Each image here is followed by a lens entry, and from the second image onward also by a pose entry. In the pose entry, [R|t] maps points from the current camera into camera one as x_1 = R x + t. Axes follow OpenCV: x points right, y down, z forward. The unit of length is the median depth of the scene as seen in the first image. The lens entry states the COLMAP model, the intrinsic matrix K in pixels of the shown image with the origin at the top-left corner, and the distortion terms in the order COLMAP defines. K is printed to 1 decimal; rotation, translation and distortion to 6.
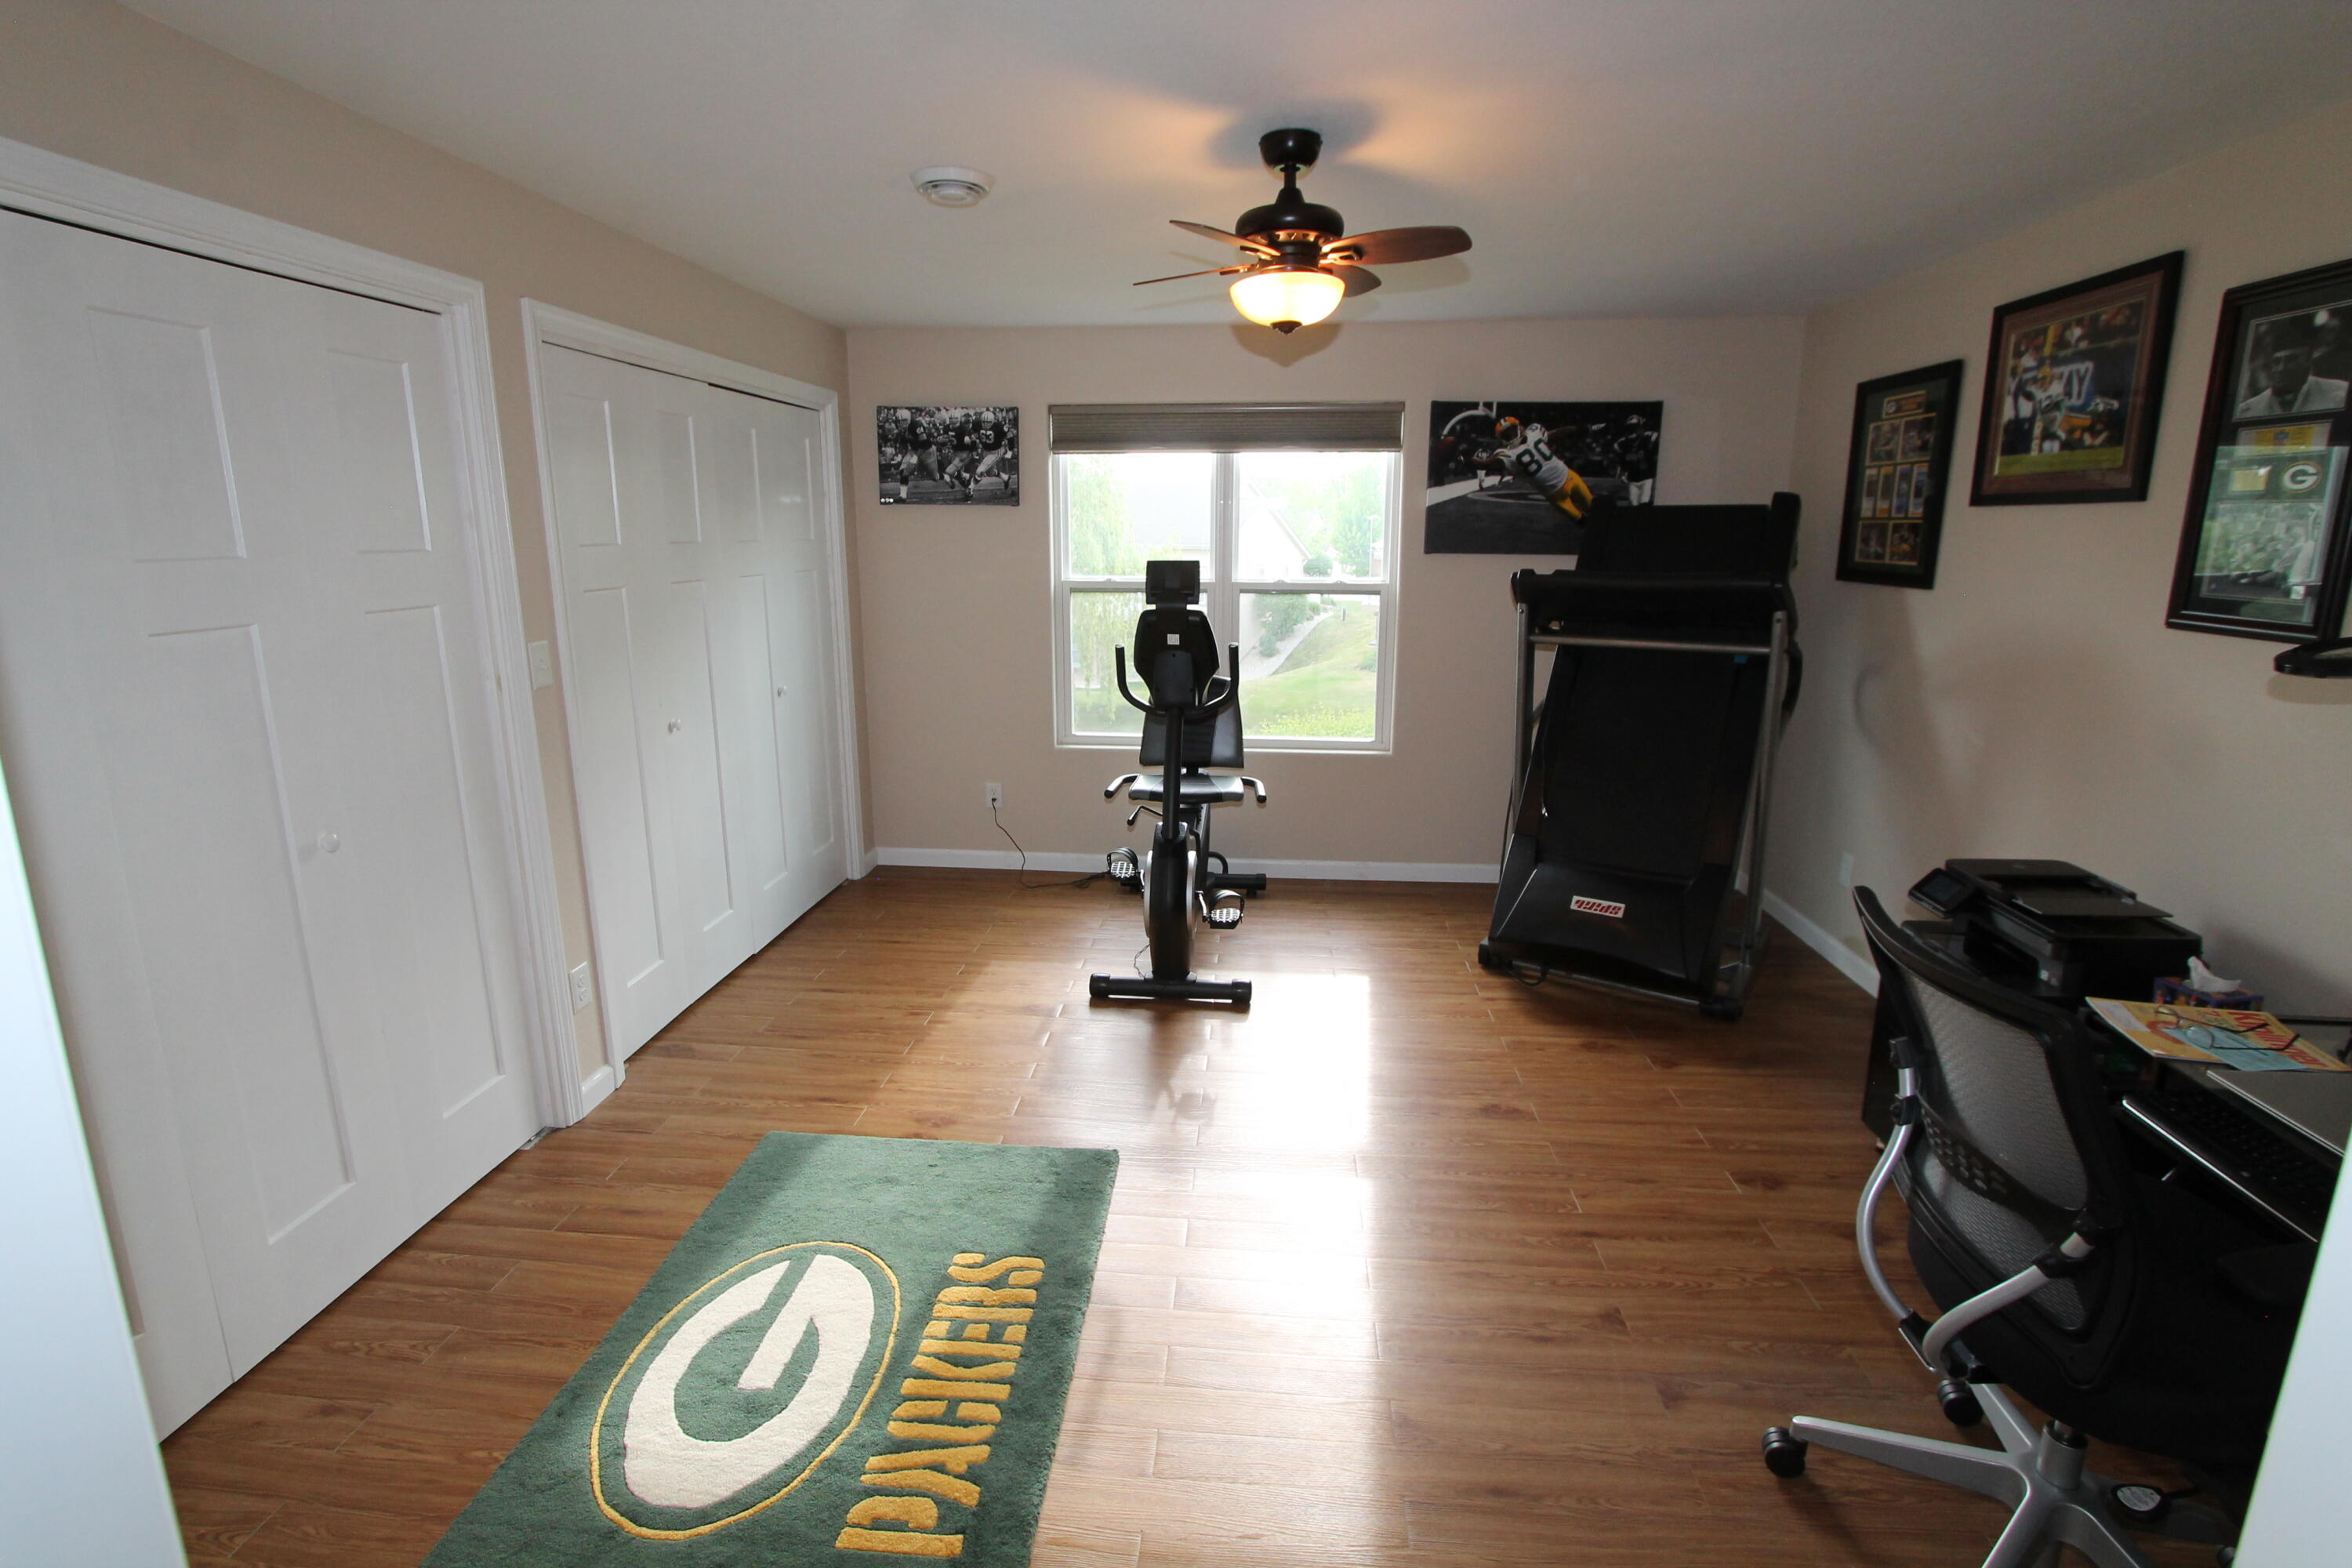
lens RADIAL K [[1096.0, 0, 1173.4], [0, 1096.0, 763.3], [0, 0, 1]] dist [-0.018619, 0.002731]
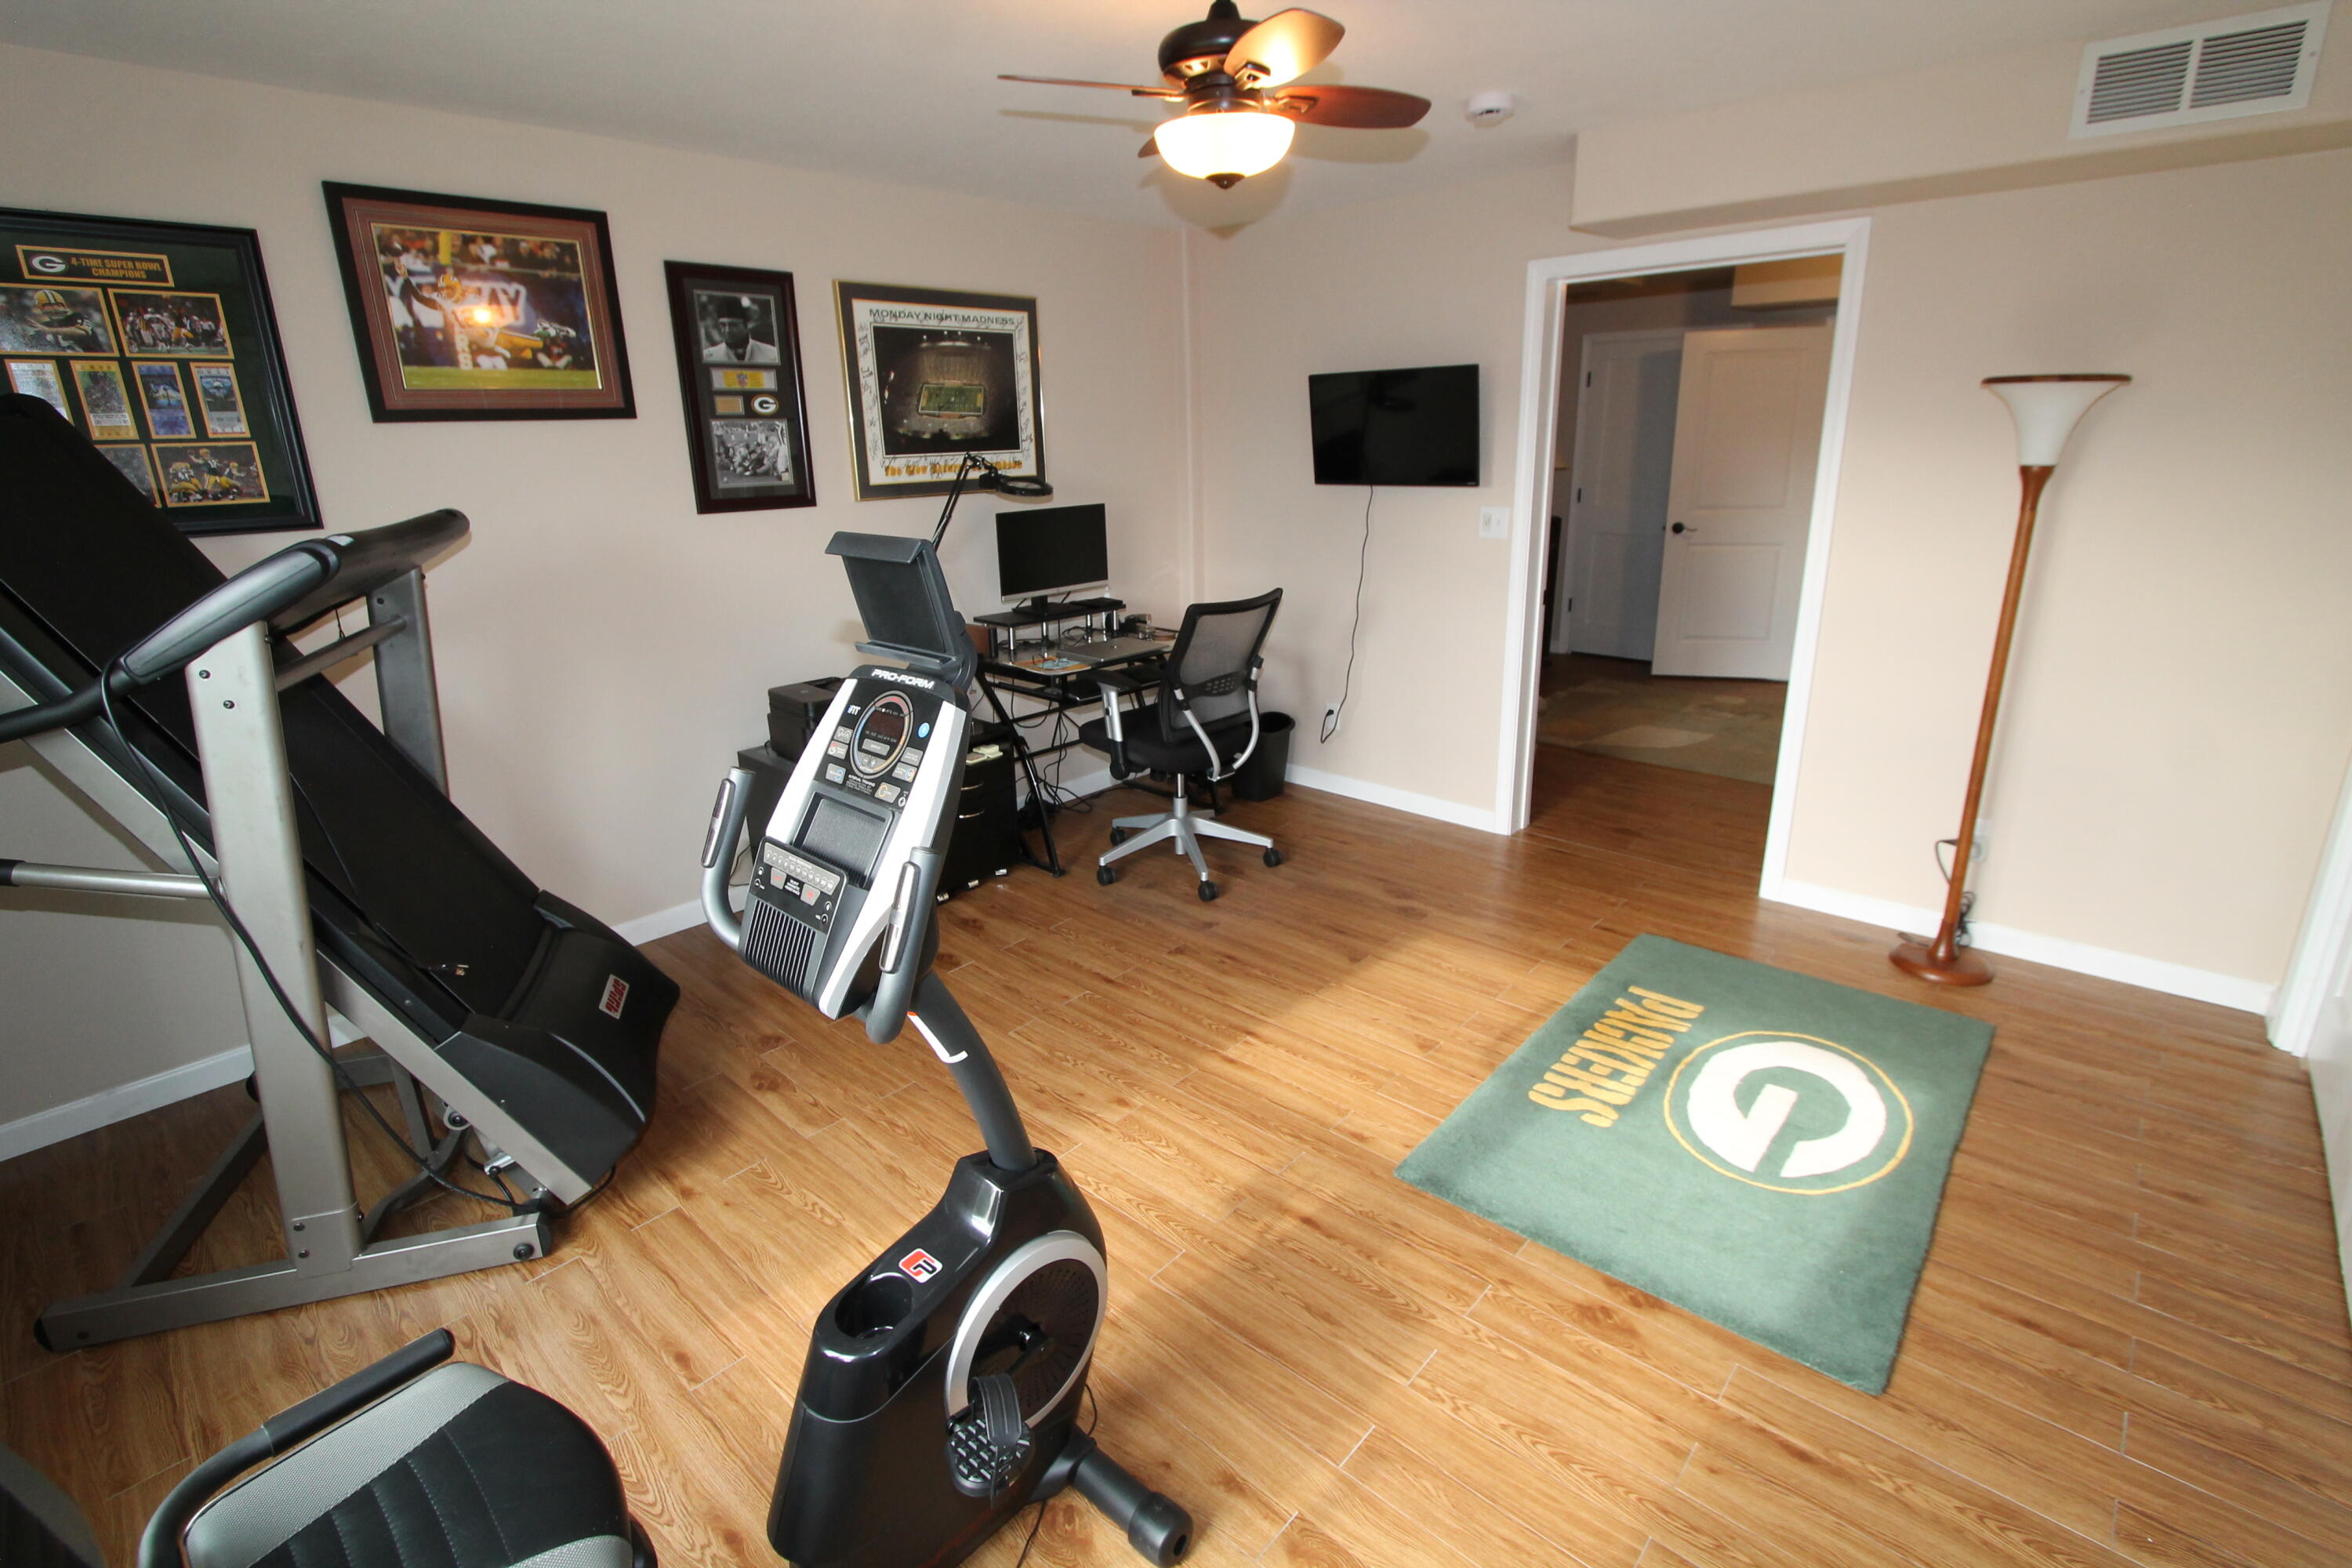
lens RADIAL K [[1096.0, 0, 1173.4], [0, 1096.0, 763.3], [0, 0, 1]] dist [-0.018619, 0.002731]
pose [[-0.797739, -0.159104, 0.581634, -0.371708], [0.148063, 0.883350, 0.444713, -0.342818], [-0.584542, 0.440883, -0.681126, 1.594681]]
